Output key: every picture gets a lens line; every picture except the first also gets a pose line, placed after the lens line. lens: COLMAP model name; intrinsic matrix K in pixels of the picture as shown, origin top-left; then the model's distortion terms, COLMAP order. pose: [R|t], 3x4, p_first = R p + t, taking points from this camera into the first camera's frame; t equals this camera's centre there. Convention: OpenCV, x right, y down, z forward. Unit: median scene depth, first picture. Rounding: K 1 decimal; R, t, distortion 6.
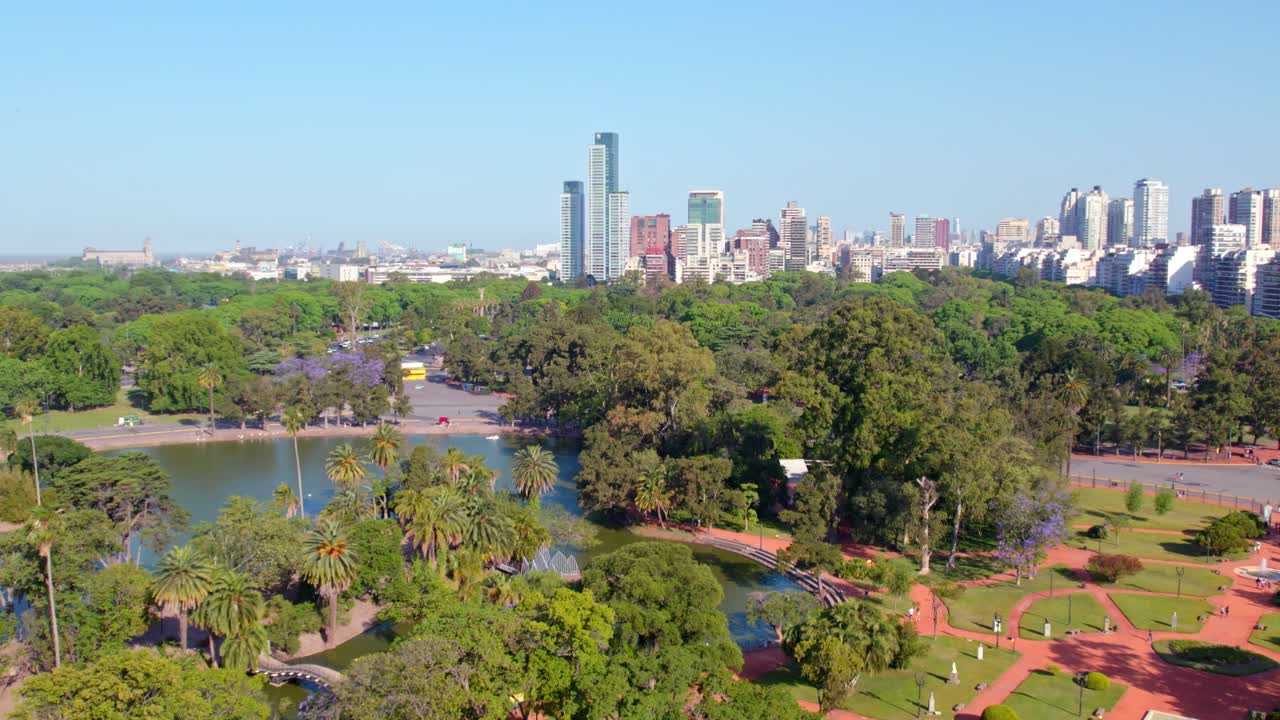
lens RADIAL K [[1179.3, 0, 639.9], [0, 1179.3, 358.2], [0, 0, 1]] dist [-0.041362, -0.003567]
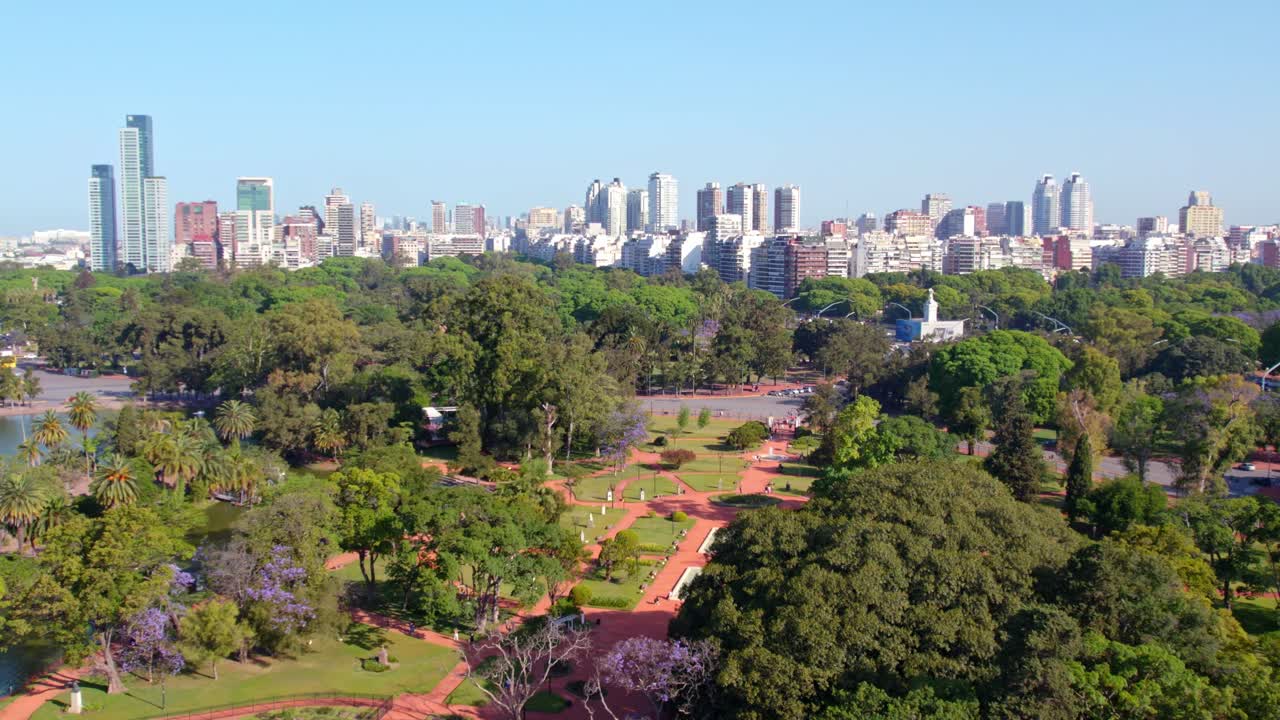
lens RADIAL K [[1179.3, 0, 639.9], [0, 1179.3, 358.2], [0, 0, 1]] dist [-0.041362, -0.003567]
pose [[0.922695, -0.039456, 0.383505, -0.058322], [0.034846, 0.999213, 0.018964, 0.008084], [-0.383952, -0.004135, 0.923344, -0.099203]]
